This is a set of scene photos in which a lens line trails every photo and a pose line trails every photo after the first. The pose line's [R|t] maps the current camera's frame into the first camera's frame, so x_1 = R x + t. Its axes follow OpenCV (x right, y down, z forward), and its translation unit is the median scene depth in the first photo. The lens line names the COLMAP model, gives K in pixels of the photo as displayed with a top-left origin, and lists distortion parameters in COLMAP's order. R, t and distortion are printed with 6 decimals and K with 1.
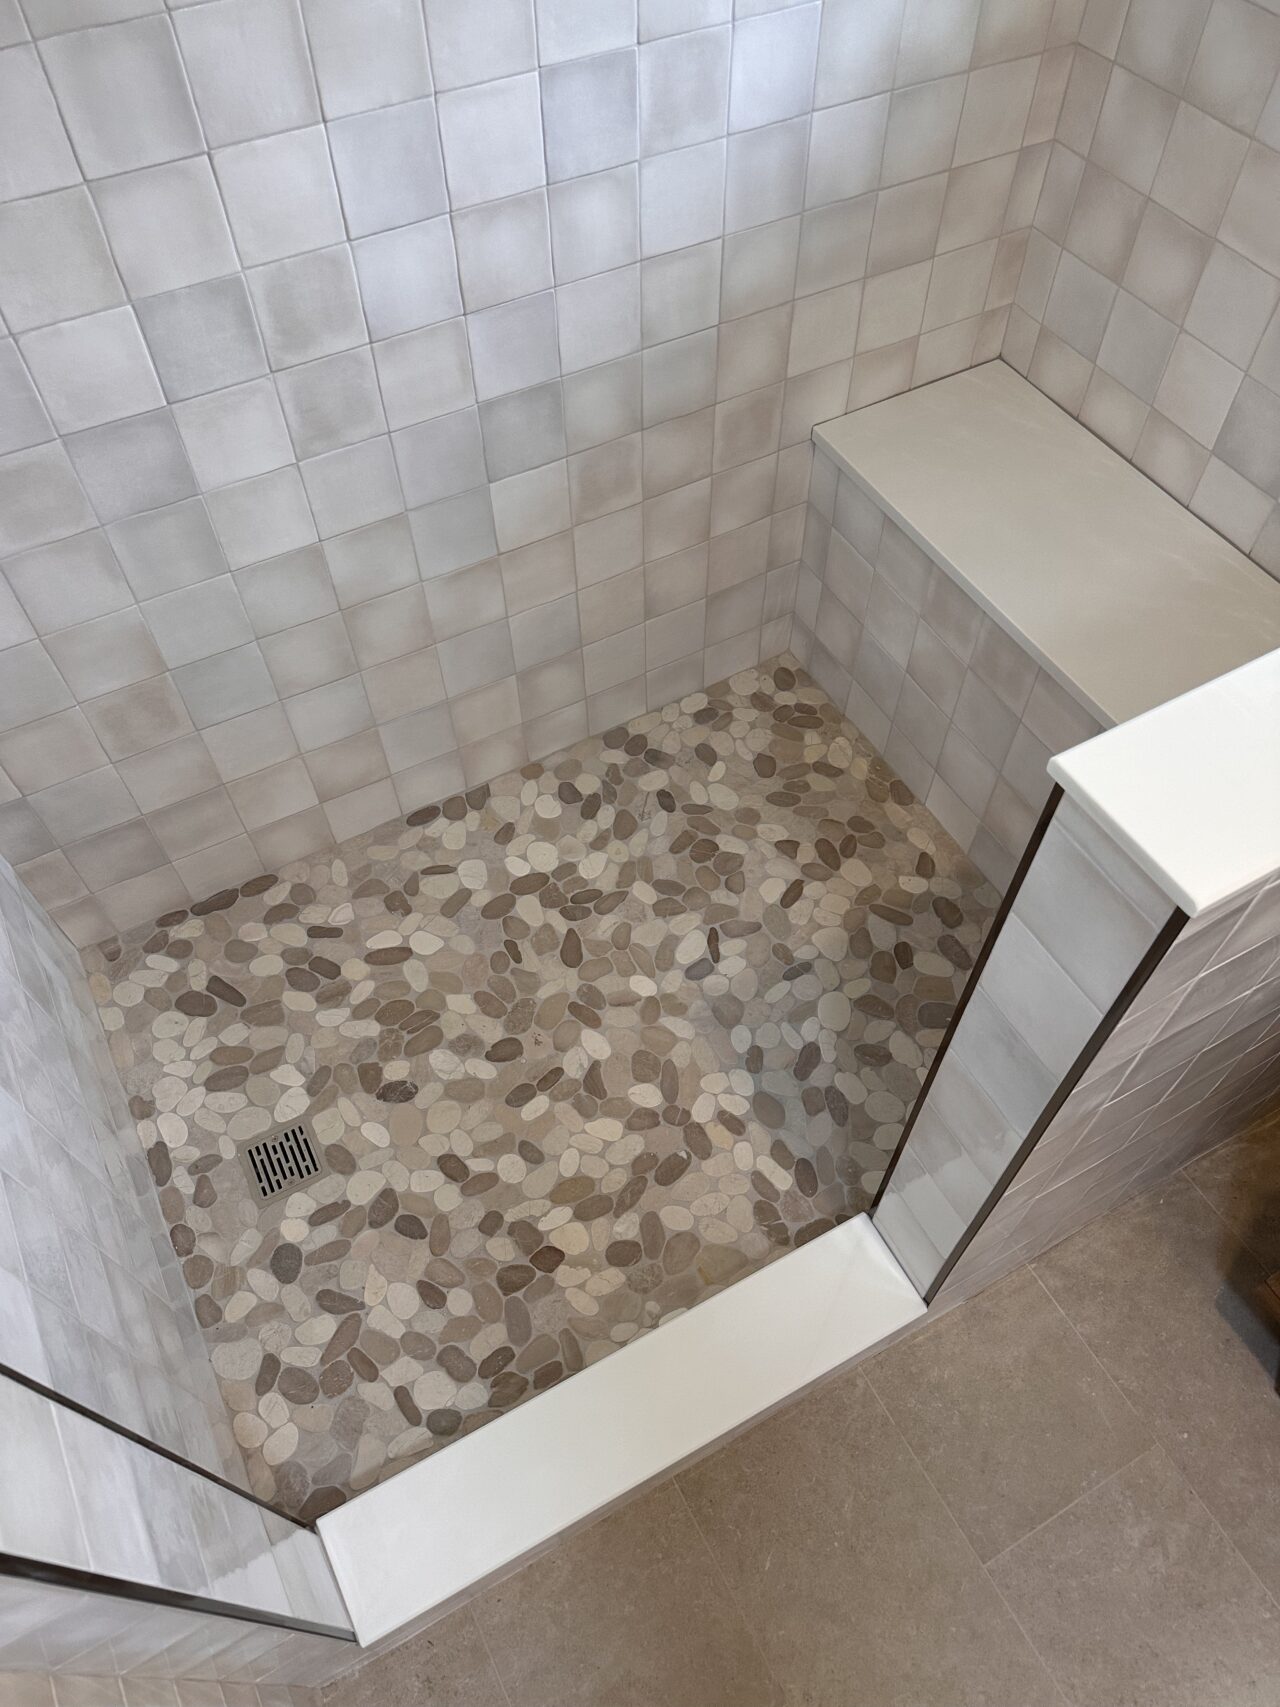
lens RADIAL K [[1184.7, 0, 640.0], [0, 1184.7, 853.5], [0, 0, 1]] dist [0.105366, -0.143109]
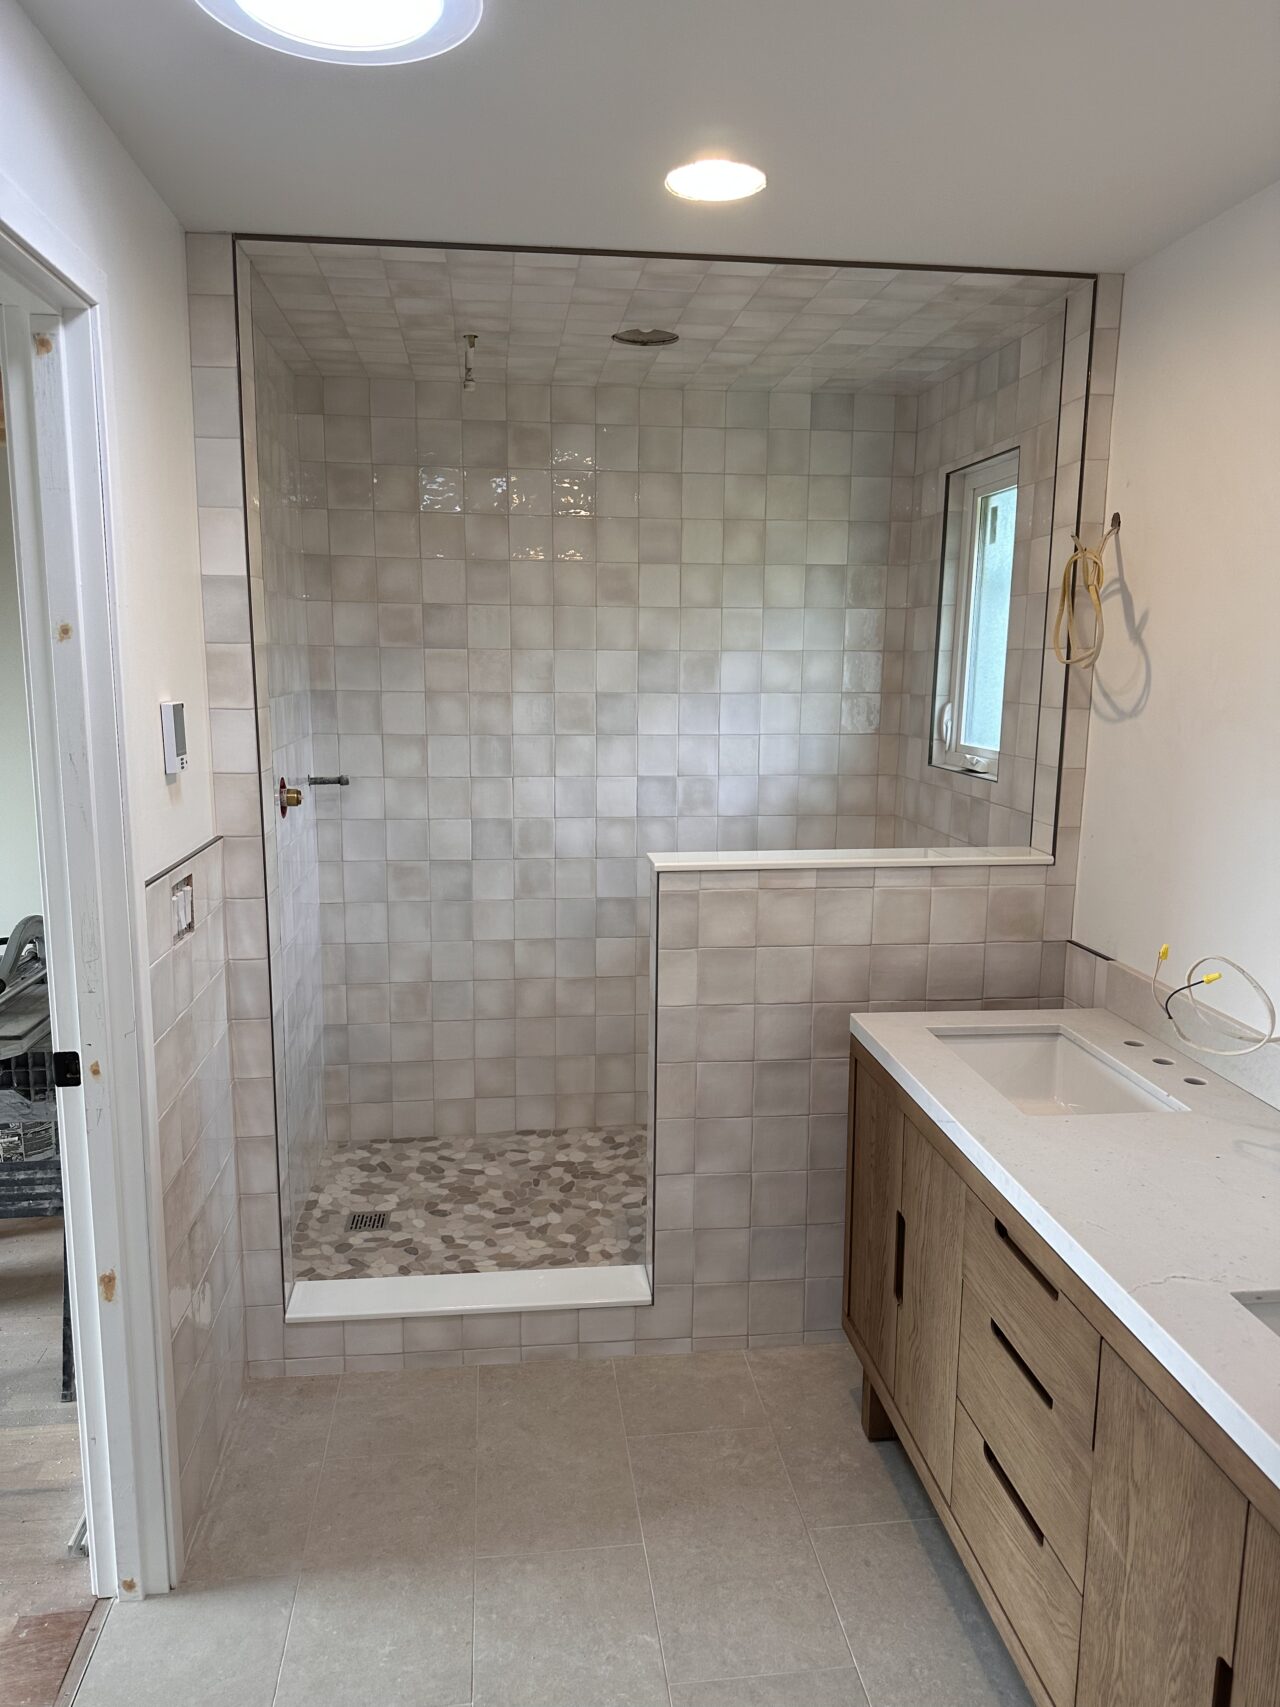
lens RADIAL K [[1184.7, 0, 640.0], [0, 1184.7, 853.5], [0, 0, 1]] dist [0.105366, -0.143109]
pose [[0.924946, 0.075492, -0.372526, 0.690311], [-0.318973, 0.687174, -0.652723, 0.903392], [0.206716, 0.722560, 0.659679, -0.480042]]
